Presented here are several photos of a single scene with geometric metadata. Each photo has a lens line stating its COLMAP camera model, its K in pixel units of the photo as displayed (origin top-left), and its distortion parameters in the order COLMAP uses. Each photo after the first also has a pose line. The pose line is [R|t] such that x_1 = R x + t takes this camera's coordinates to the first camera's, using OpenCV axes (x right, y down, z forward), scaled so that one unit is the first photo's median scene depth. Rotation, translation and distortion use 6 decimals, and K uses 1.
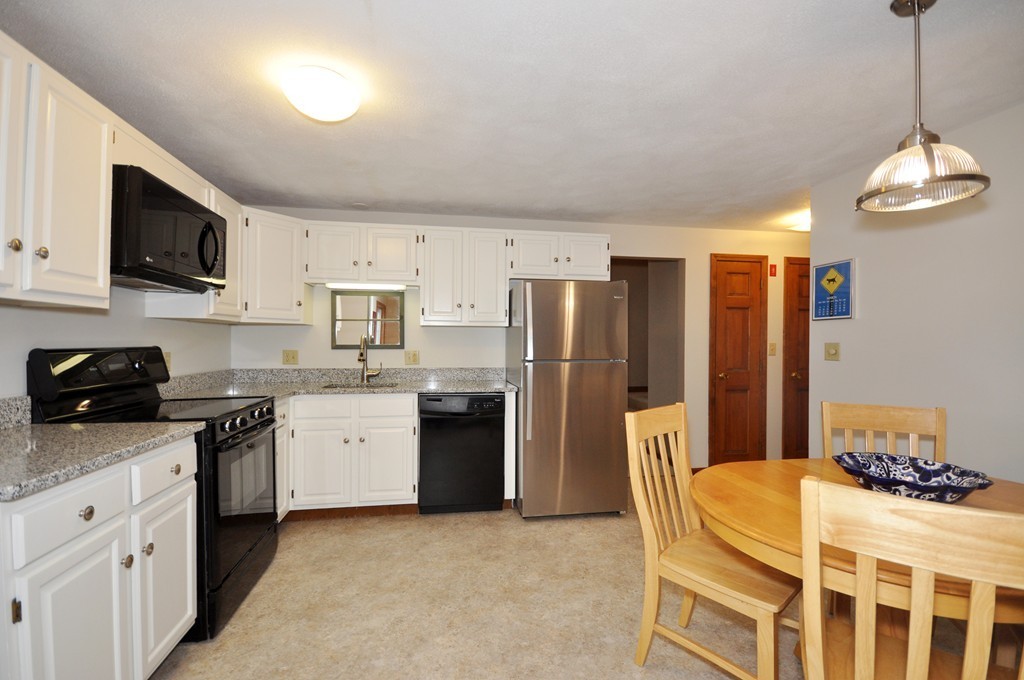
lens RADIAL K [[457.1, 0, 511.5], [0, 457.1, 346.5], [0, 0, 1]] dist [0.003873, -0.001308]
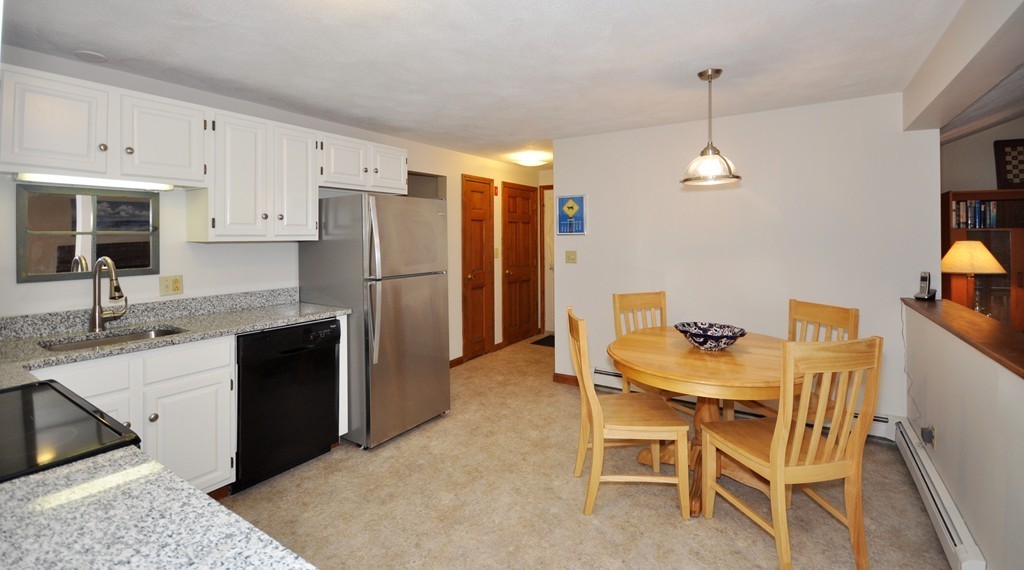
lens RADIAL K [[450.4, 0, 512.6], [0, 450.4, 233.8], [0, 0, 1]] dist [-0.005447, -0.000268]
pose [[0.675813, -0.005025, 0.737056, -0.395519], [0.015050, 0.999862, -0.006982, -0.045525], [-0.736920, 0.015811, 0.675795, 0.142688]]
